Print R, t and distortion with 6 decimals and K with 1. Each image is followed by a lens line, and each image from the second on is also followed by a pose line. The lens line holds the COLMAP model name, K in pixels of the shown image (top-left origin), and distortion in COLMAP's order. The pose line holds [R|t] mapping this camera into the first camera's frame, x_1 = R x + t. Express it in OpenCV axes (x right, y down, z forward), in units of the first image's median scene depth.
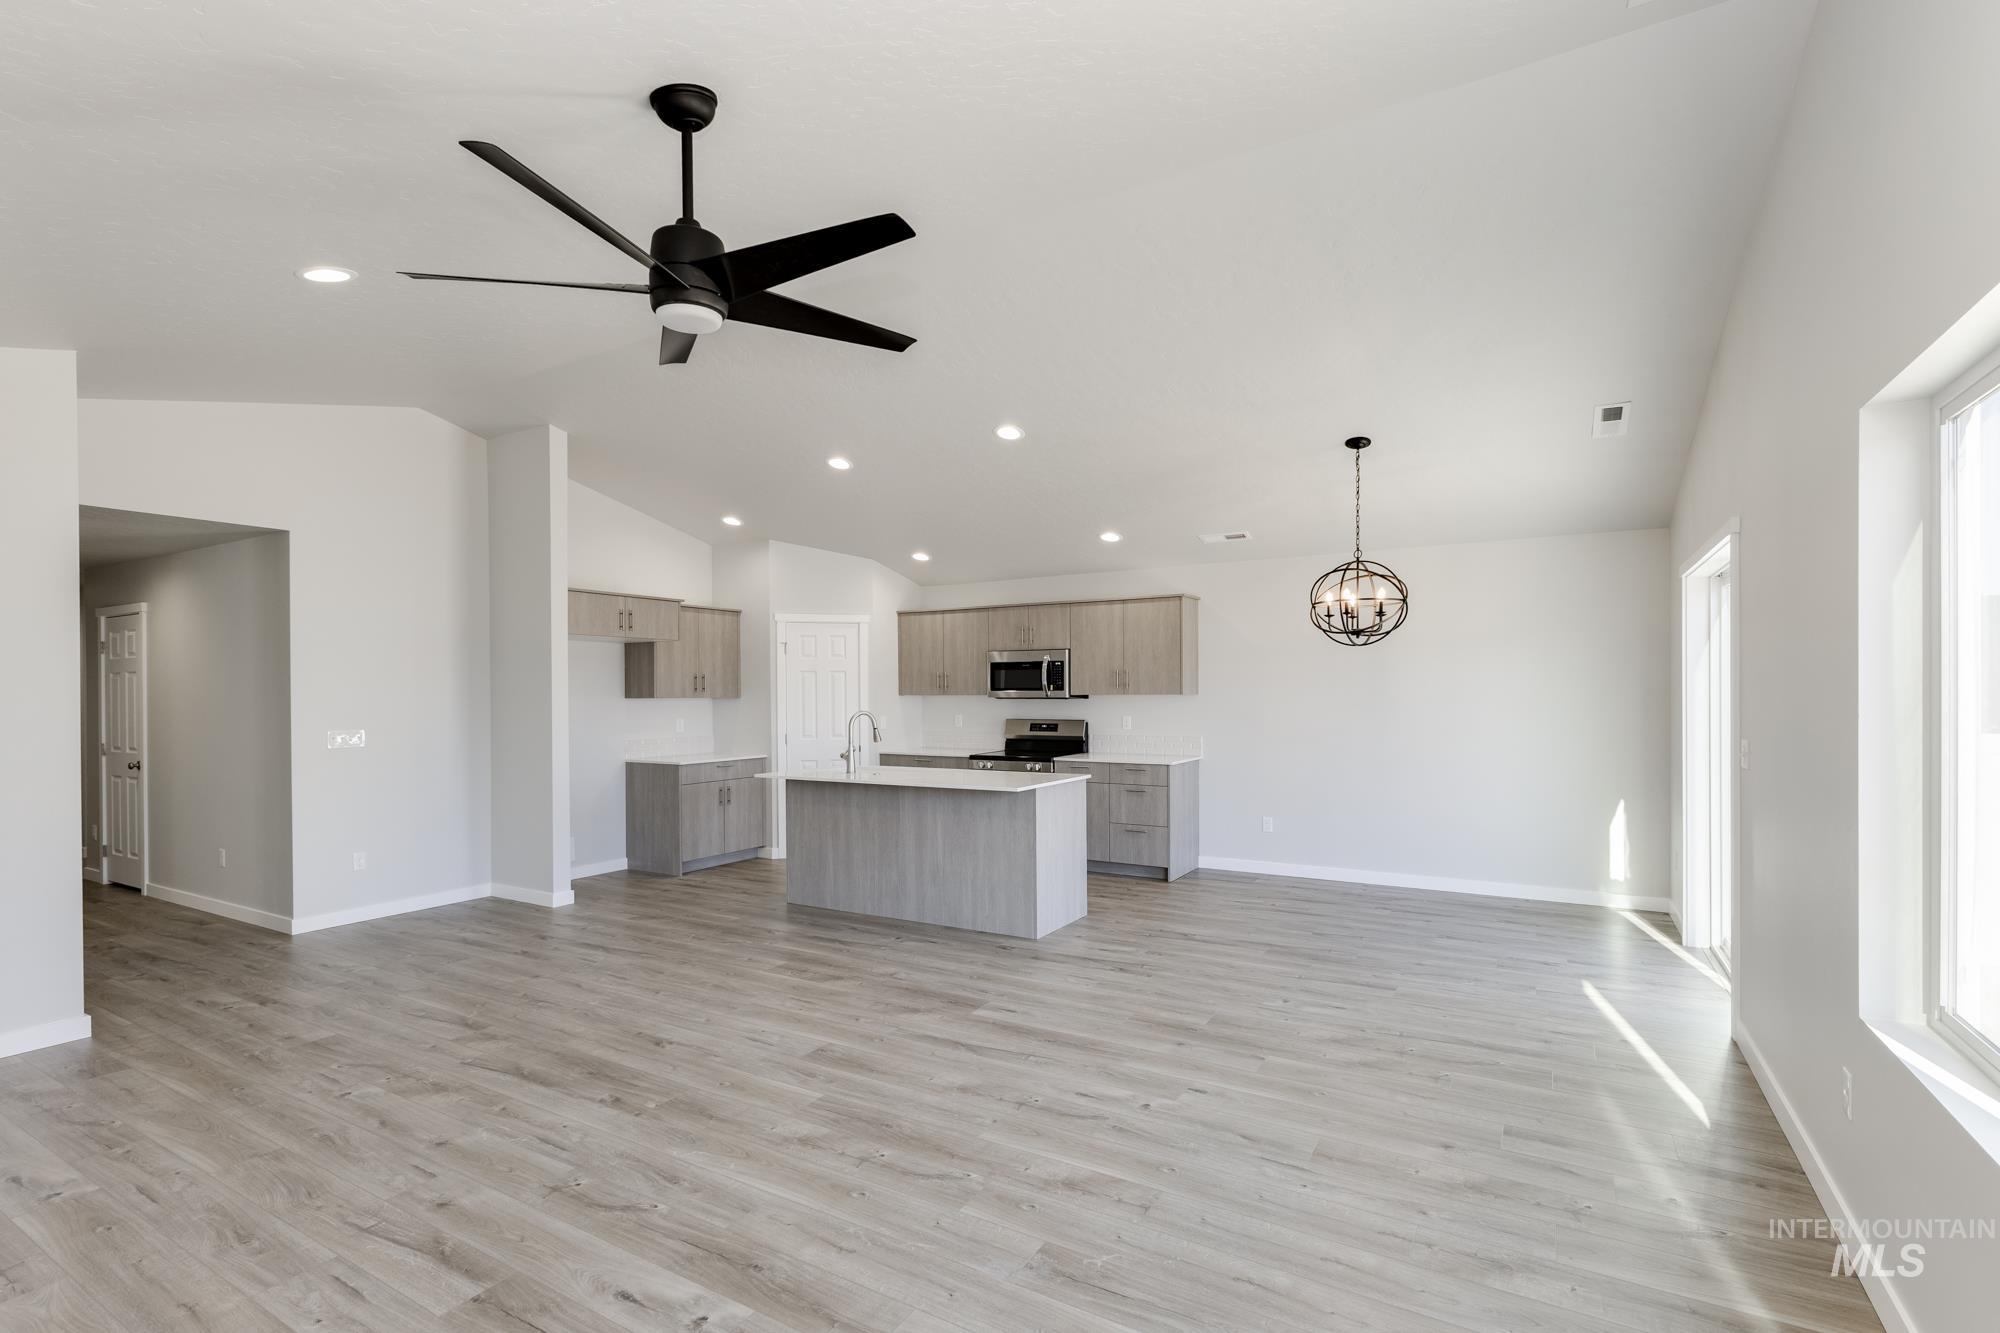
lens RADIAL K [[900.7, 0, 1006.9], [0, 900.7, 670.6], [0, 0, 1]] dist [0.013158, 0.000659]
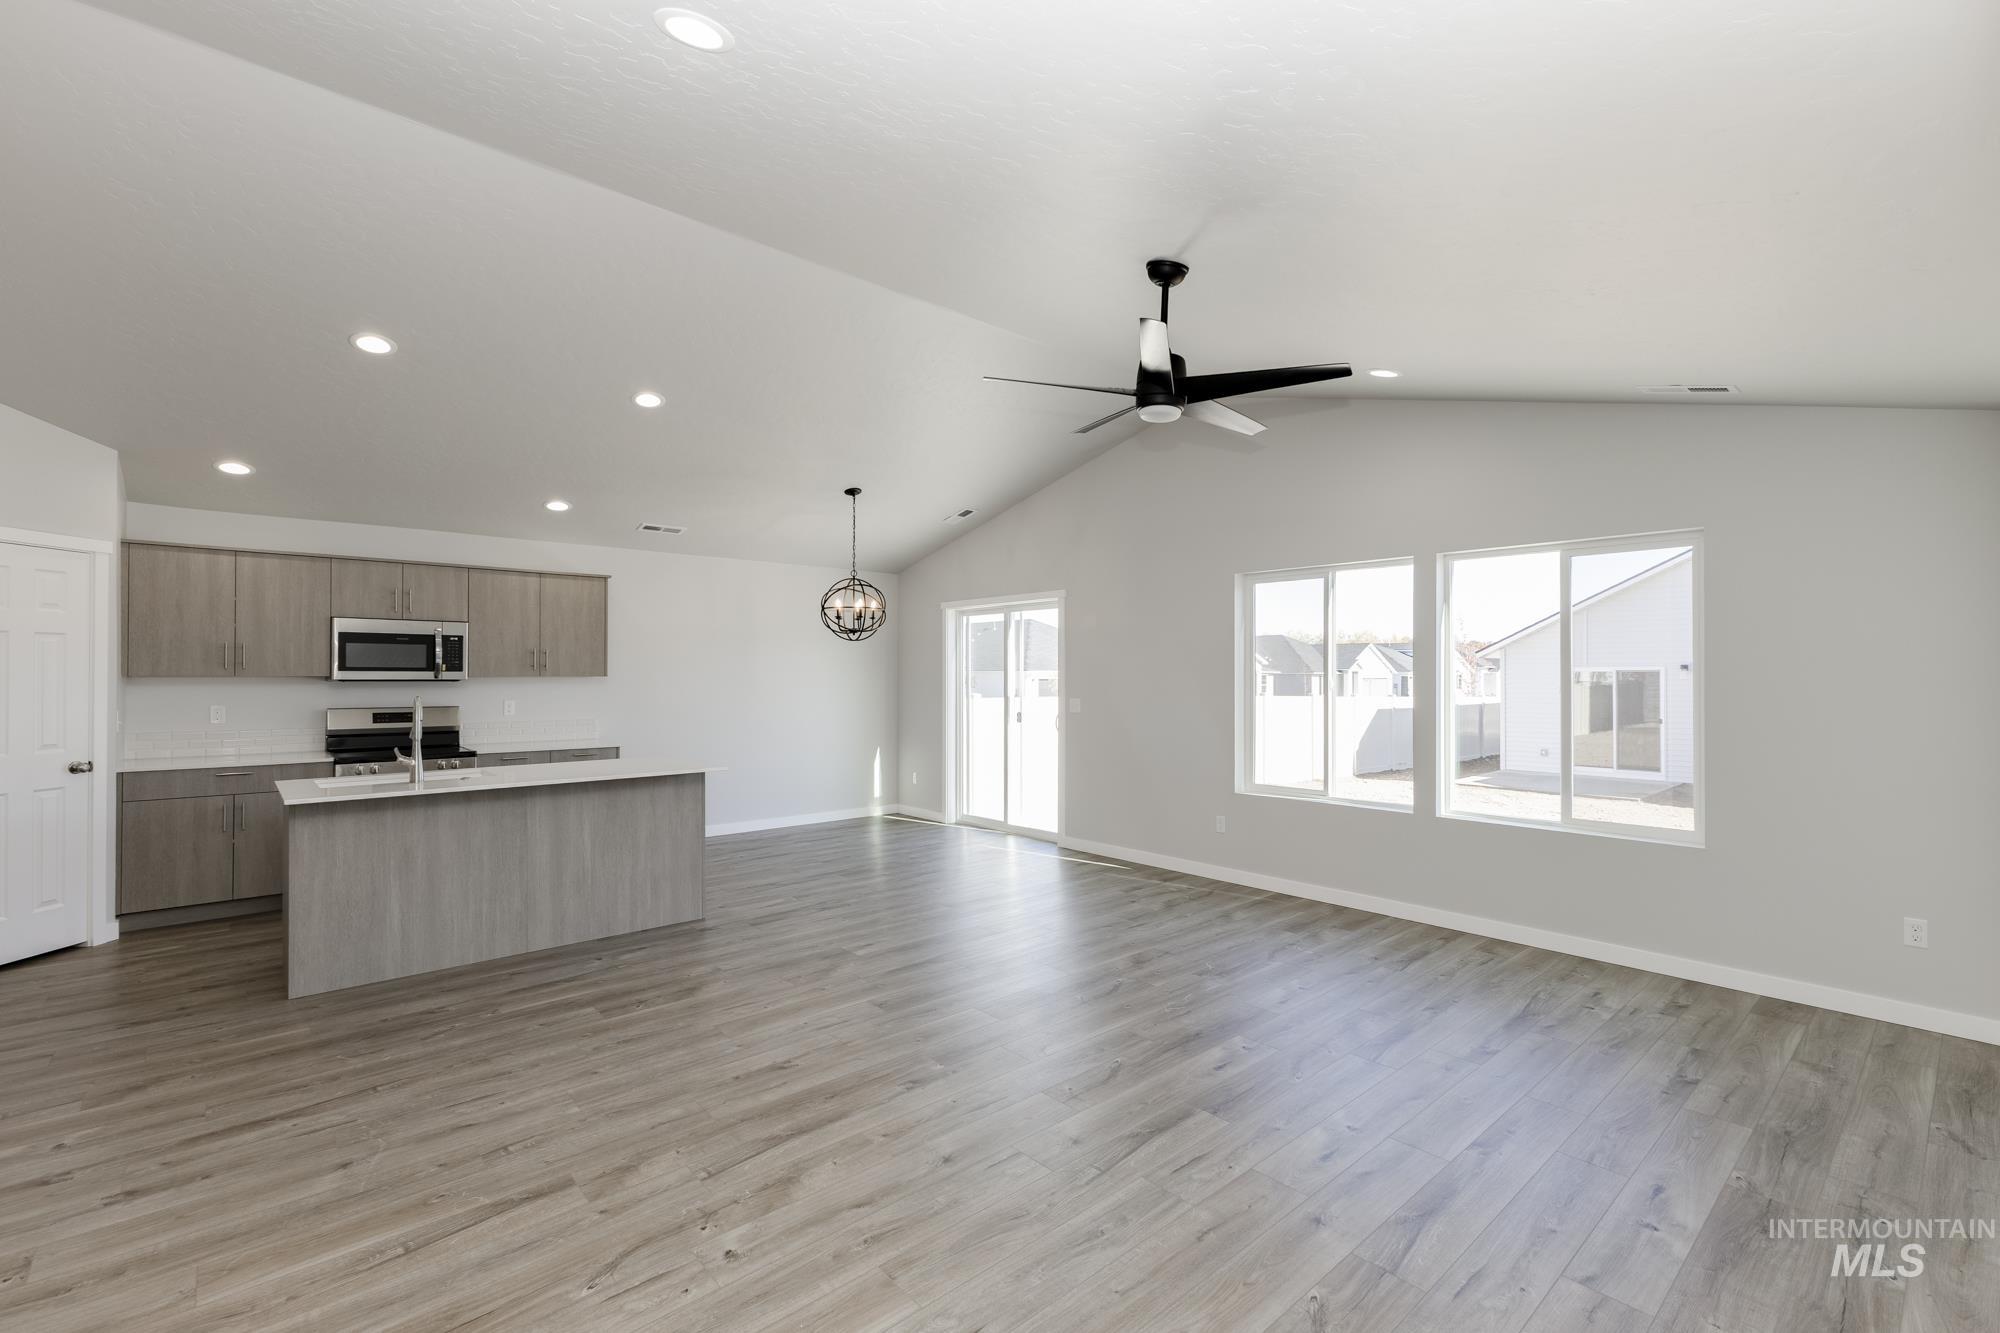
lens RADIAL K [[900.7, 0, 1006.9], [0, 900.7, 670.6], [0, 0, 1]] dist [0.013158, 0.000659]
pose [[0.288532, 0.010516, 0.957412, -0.836724], [-0.027857, 0.999609, -0.002584, 0.013666], [-0.957065, -0.025926, 0.288712, 0.387094]]
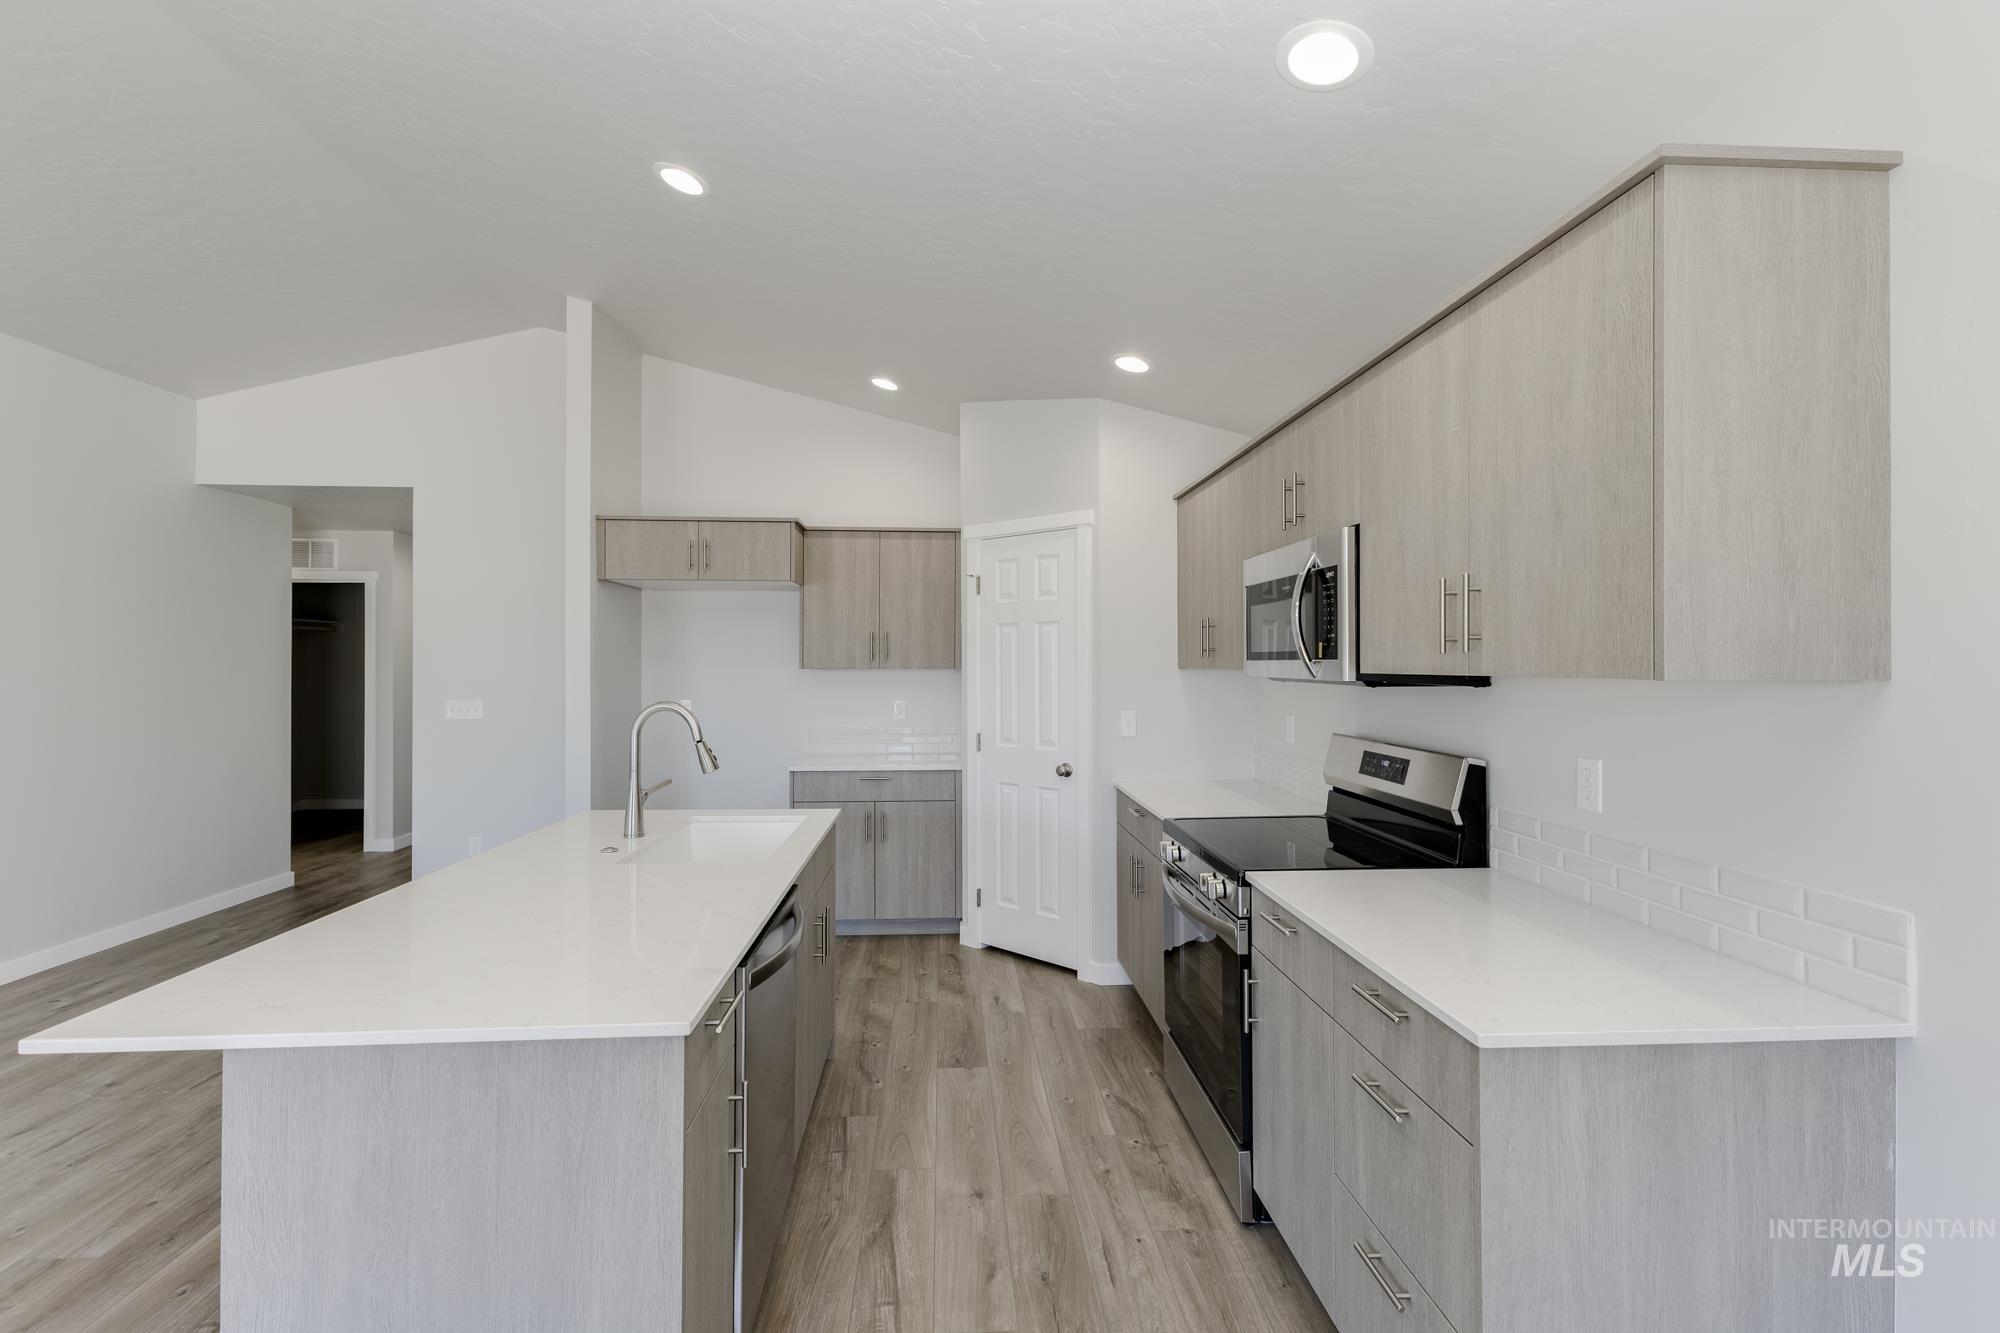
lens RADIAL K [[900.7, 0, 1006.9], [0, 900.7, 670.6], [0, 0, 1]] dist [0.013158, 0.000659]
pose [[0.572278, 0.012743, -0.819961, 0.356741], [0.014872, 0.999554, 0.025914, 0.022548], [0.819925, -0.027025, 0.571833, 1.025380]]
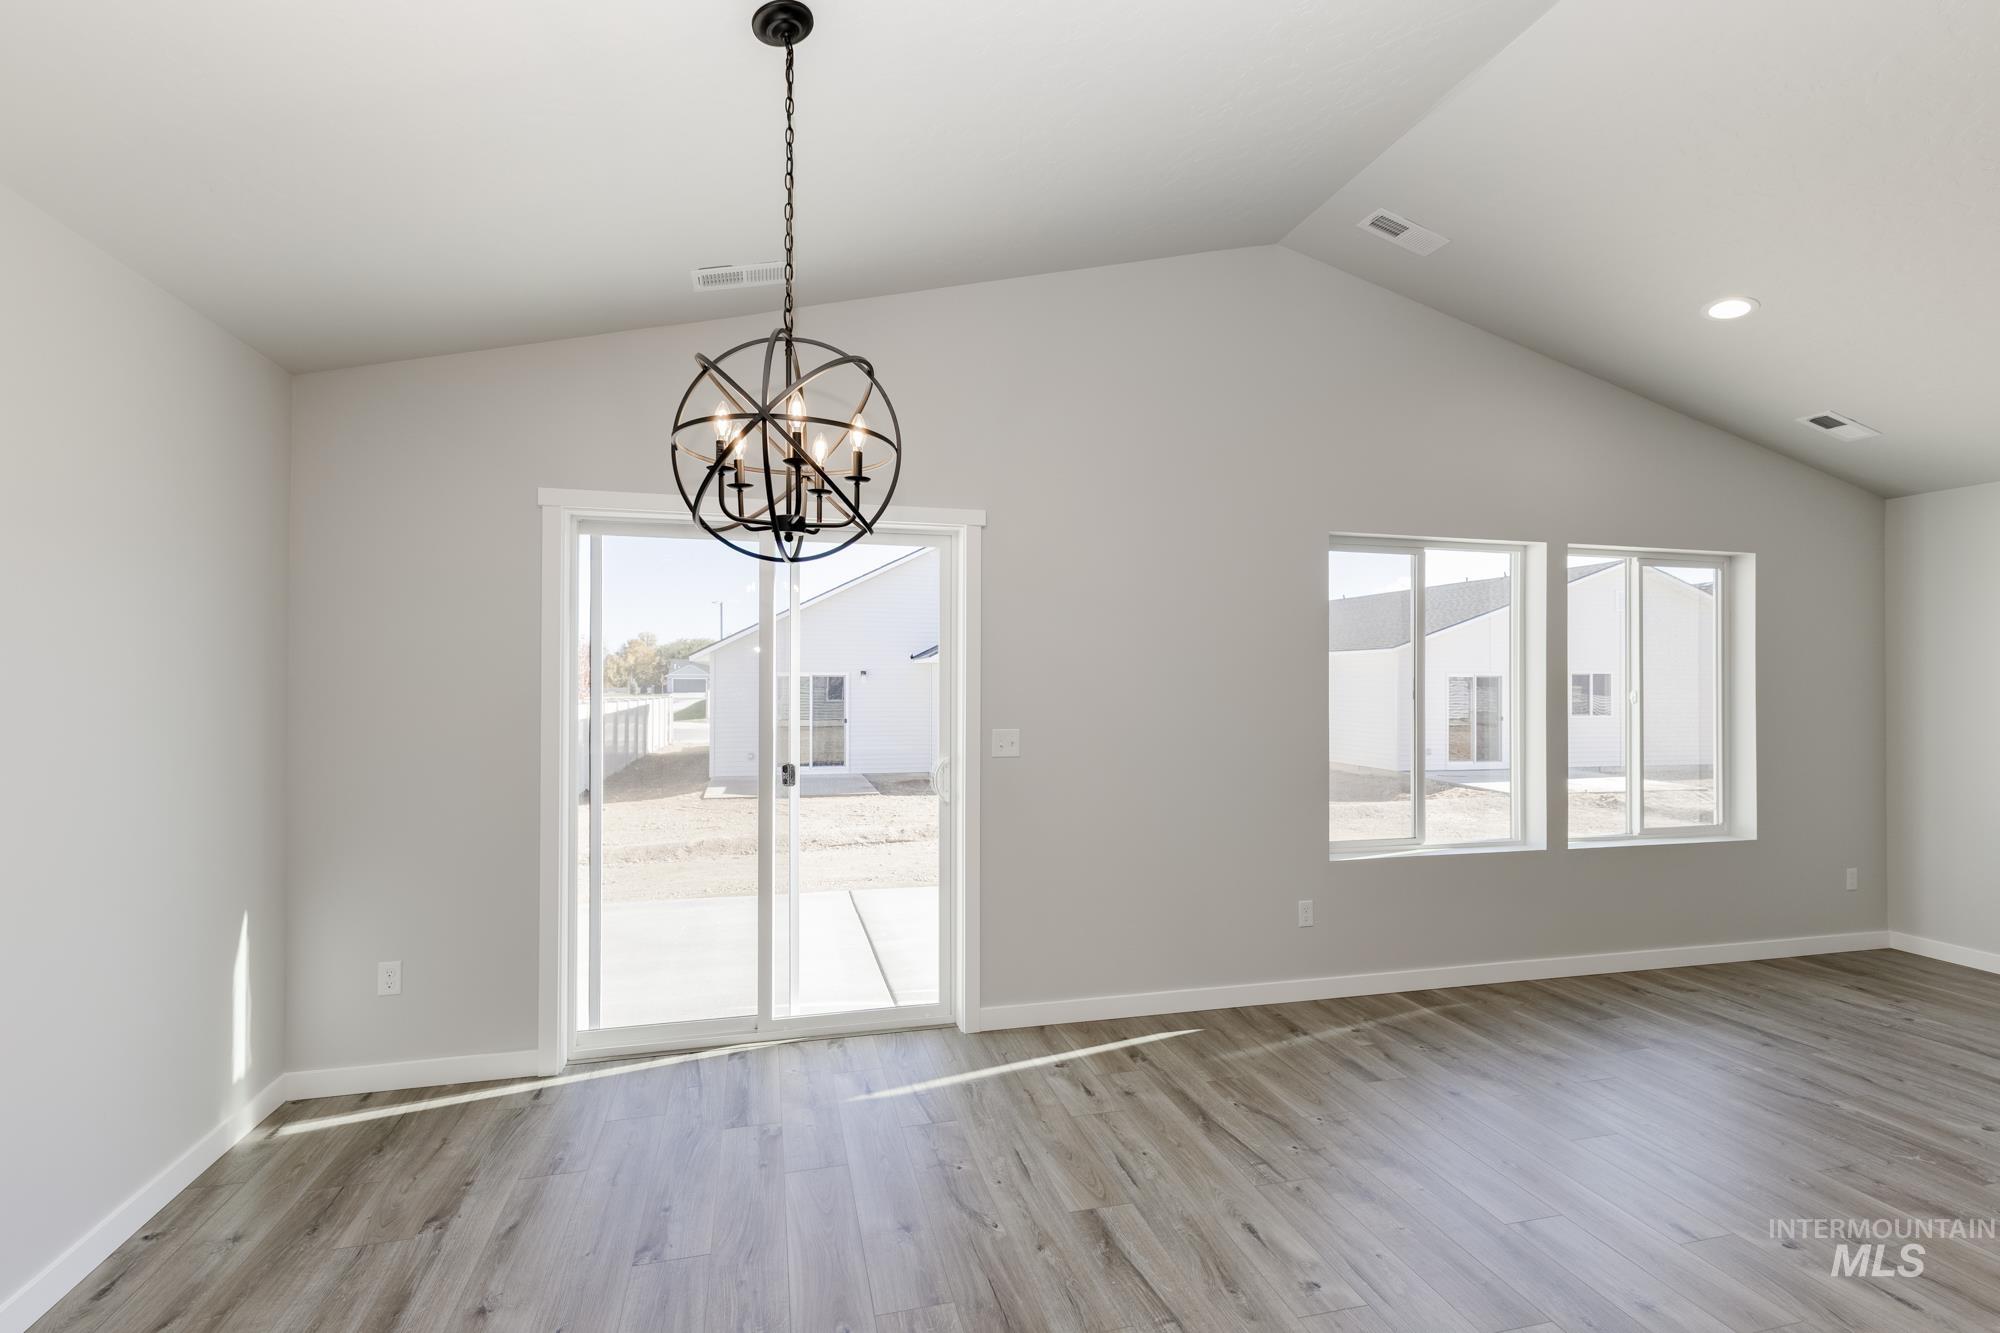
lens RADIAL K [[900.7, 0, 1006.9], [0, 900.7, 670.6], [0, 0, 1]] dist [0.013158, 0.000659]
pose [[-0.719217, 0.009327, 0.694723, 0.056633], [-0.016183, 0.999414, -0.030171, 0.026811], [-0.694597, -0.032942, -0.718644, 1.216090]]
